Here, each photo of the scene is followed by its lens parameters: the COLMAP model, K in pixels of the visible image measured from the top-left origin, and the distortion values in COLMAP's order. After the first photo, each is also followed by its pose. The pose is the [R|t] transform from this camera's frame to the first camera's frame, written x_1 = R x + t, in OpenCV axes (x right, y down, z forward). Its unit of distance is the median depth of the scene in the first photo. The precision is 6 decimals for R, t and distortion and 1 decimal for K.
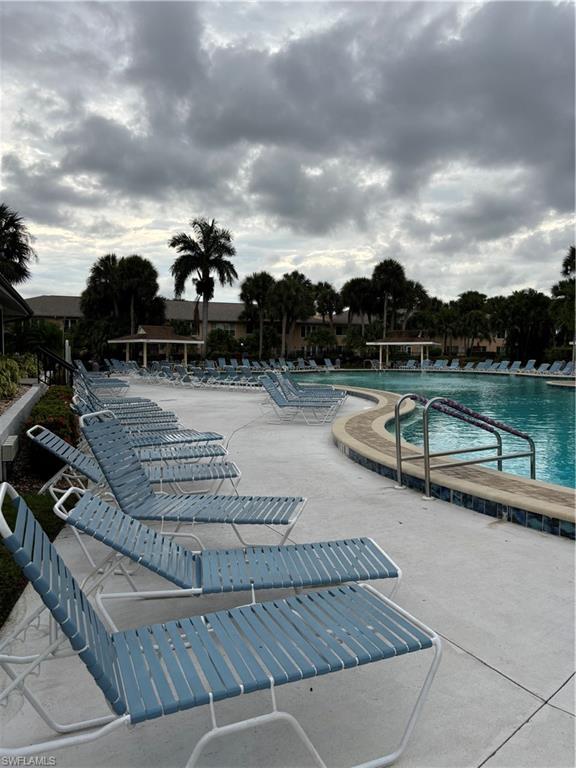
lens RADIAL K [[578.6, 0, 280.9], [0, 578.6, 390.0], [0, 0, 1]] dist [0.041245, -0.069909]
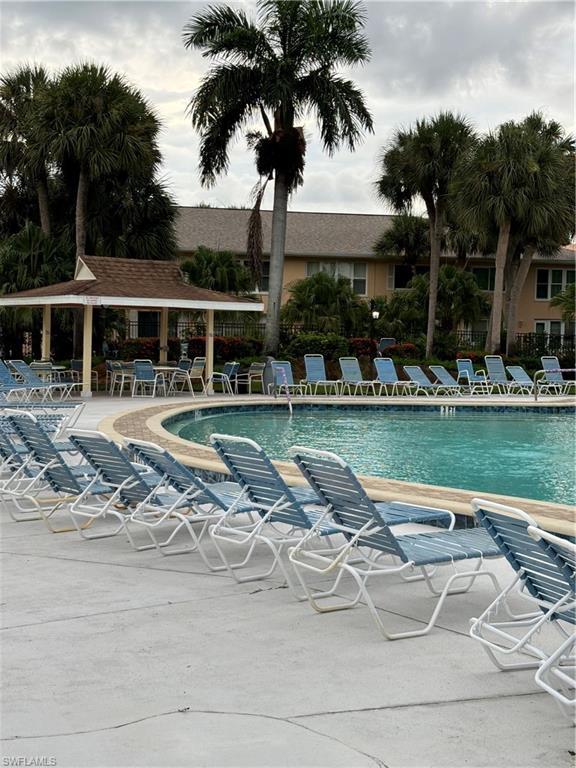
lens RADIAL K [[1161.4, 0, 288.0], [0, 1161.4, 384.0], [0, 0, 1]] dist [0.142655, -0.017220]
pose [[0.987765, 0.023411, -0.154183, -0.012033], [-0.026570, 0.999476, -0.018463, -0.024222], [0.153670, 0.022334, 0.987870, 0.315072]]
